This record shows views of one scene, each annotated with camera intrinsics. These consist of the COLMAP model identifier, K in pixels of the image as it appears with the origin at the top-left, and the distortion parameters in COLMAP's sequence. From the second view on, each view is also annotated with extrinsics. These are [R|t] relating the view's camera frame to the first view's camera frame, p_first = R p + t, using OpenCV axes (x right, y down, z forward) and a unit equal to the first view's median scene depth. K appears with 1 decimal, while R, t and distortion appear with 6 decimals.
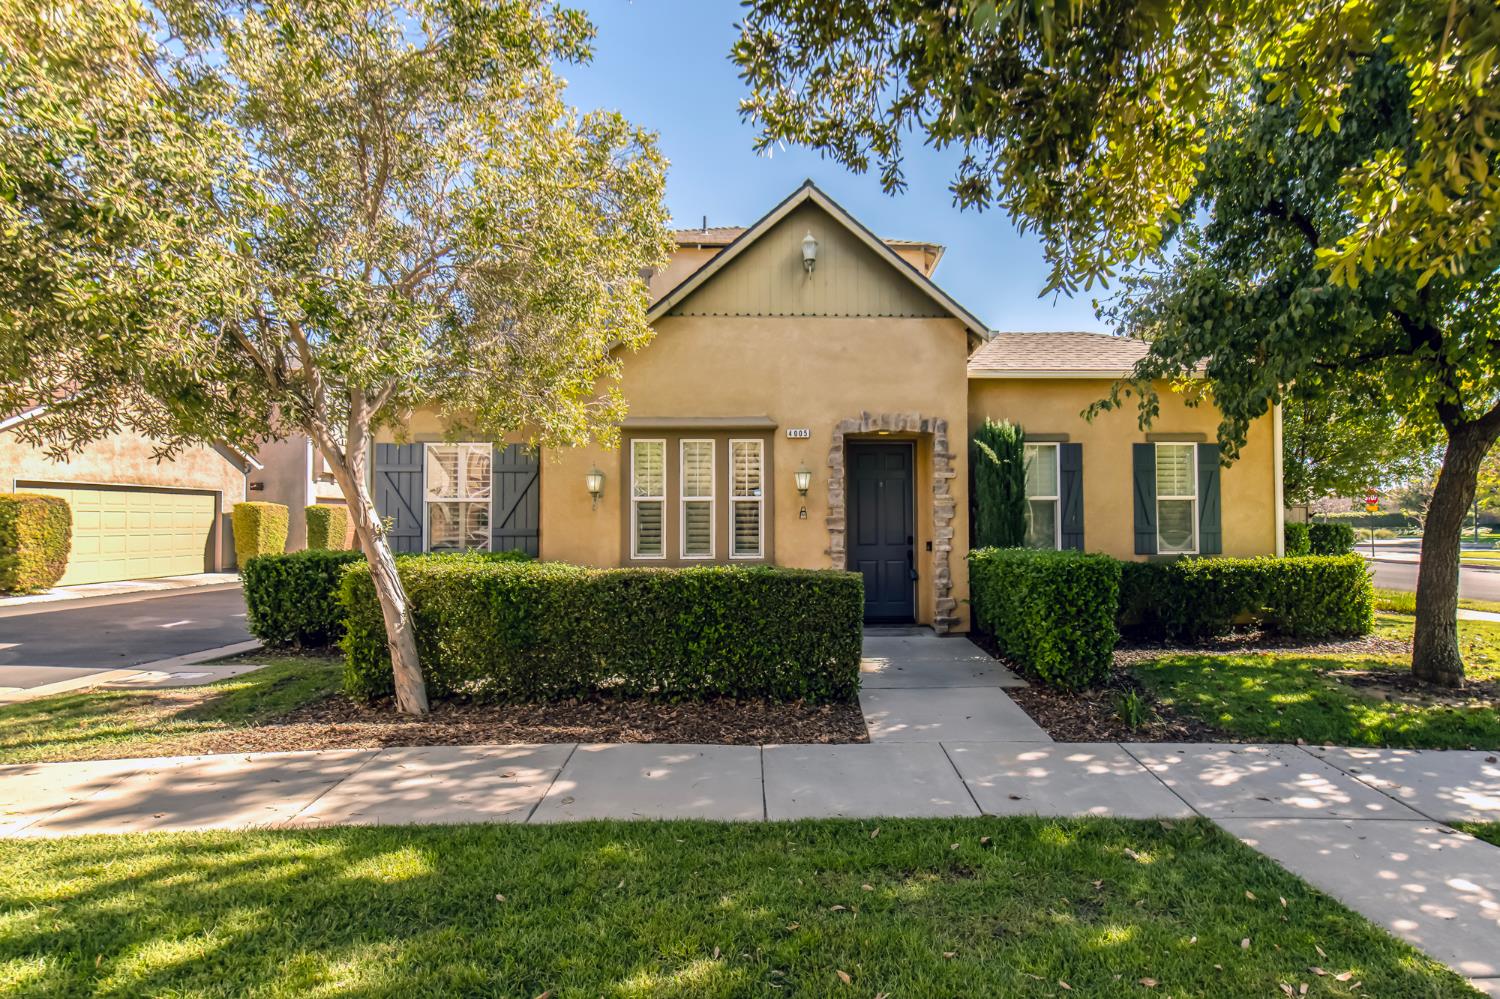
lens RADIAL K [[620.1, 0, 754.0], [0, 620.1, 506.5], [0, 0, 1]] dist [-0.002073, -0.000417]
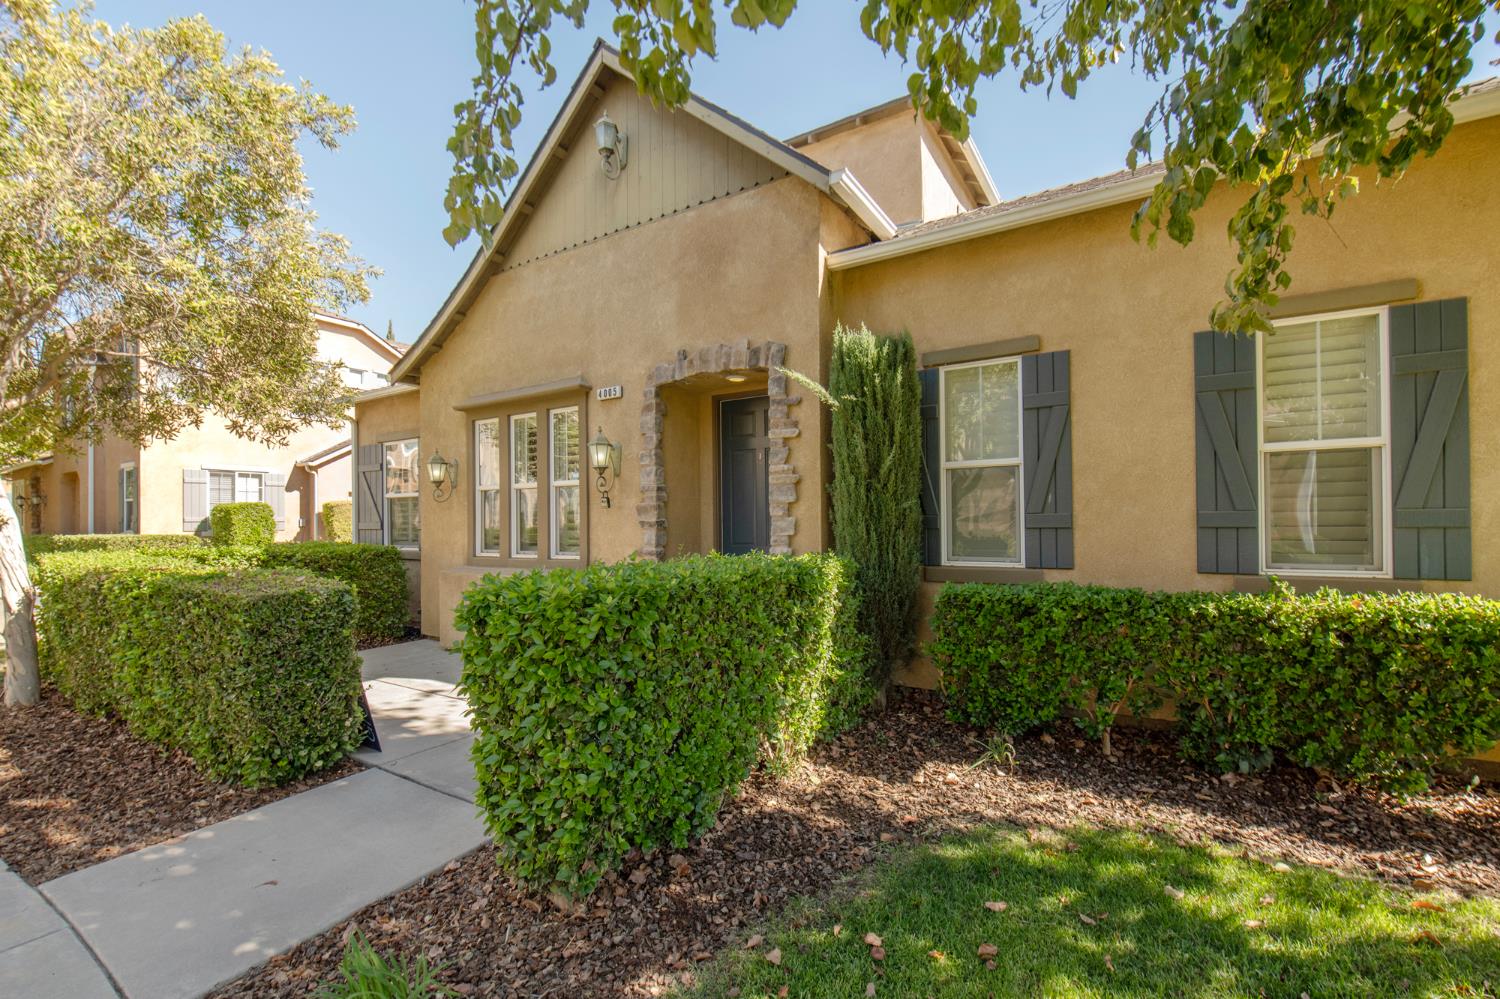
lens RADIAL K [[620.1, 0, 754.0], [0, 620.1, 506.5], [0, 0, 1]] dist [-0.002073, -0.000417]
pose [[0.852075, -0.016256, -0.523167, 0.599470], [0.023206, 0.999708, 0.006732, 0.017215], [0.522905, -0.017877, 0.852204, 0.454064]]
